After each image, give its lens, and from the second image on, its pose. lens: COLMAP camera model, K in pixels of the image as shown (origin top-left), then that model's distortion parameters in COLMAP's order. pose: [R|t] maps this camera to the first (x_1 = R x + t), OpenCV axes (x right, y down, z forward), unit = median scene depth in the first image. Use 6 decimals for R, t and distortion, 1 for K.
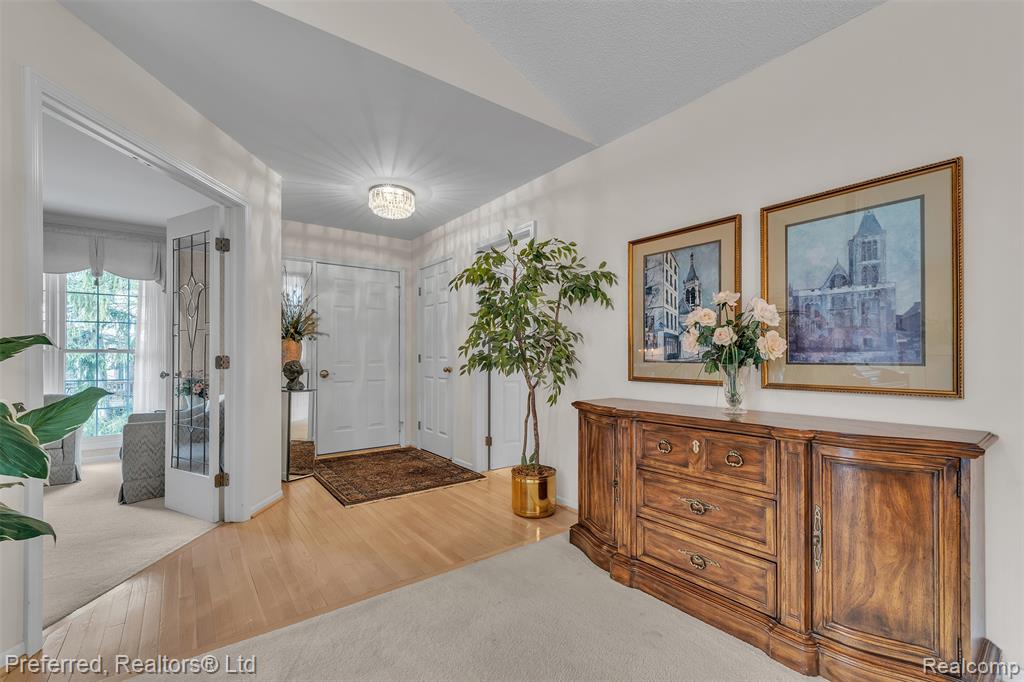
lens RADIAL K [[442.5, 0, 512.4], [0, 442.5, 346.3], [0, 0, 1]] dist [0.009071, 0.000044]
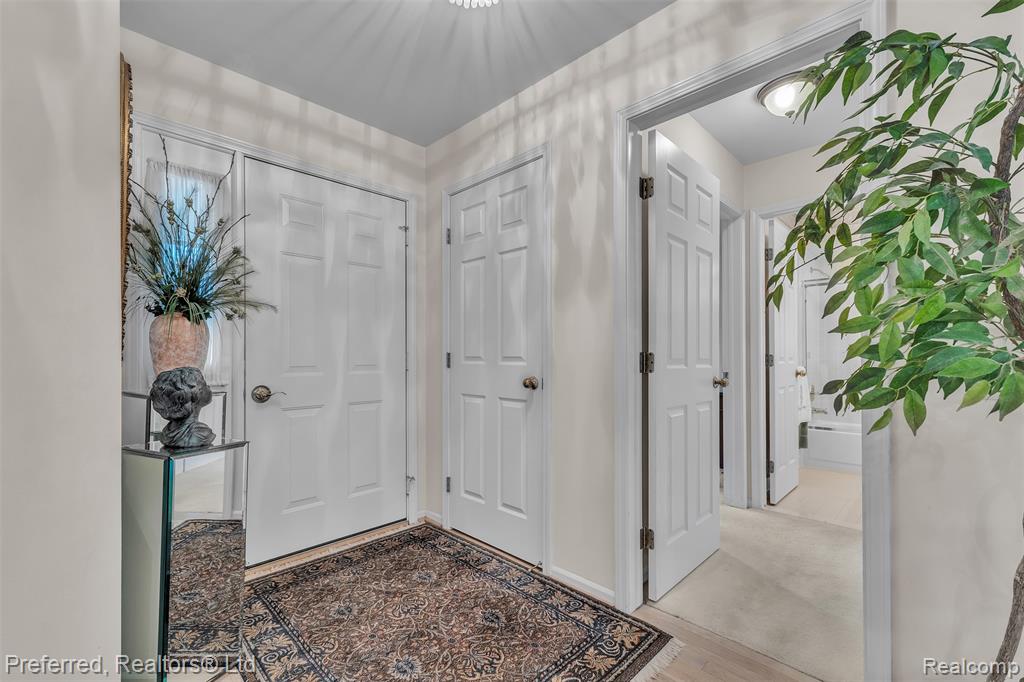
lens RADIAL K [[442.5, 0, 511.8], [0, 442.5, 348.2], [0, 0, 1]] dist [0.009071, 0.000044]
pose [[0.989736, 0.001909, 0.142892, -0.230969], [-0.002716, 0.999981, 0.005456, 0.010671], [-0.142879, -0.005788, 0.989723, 0.500108]]
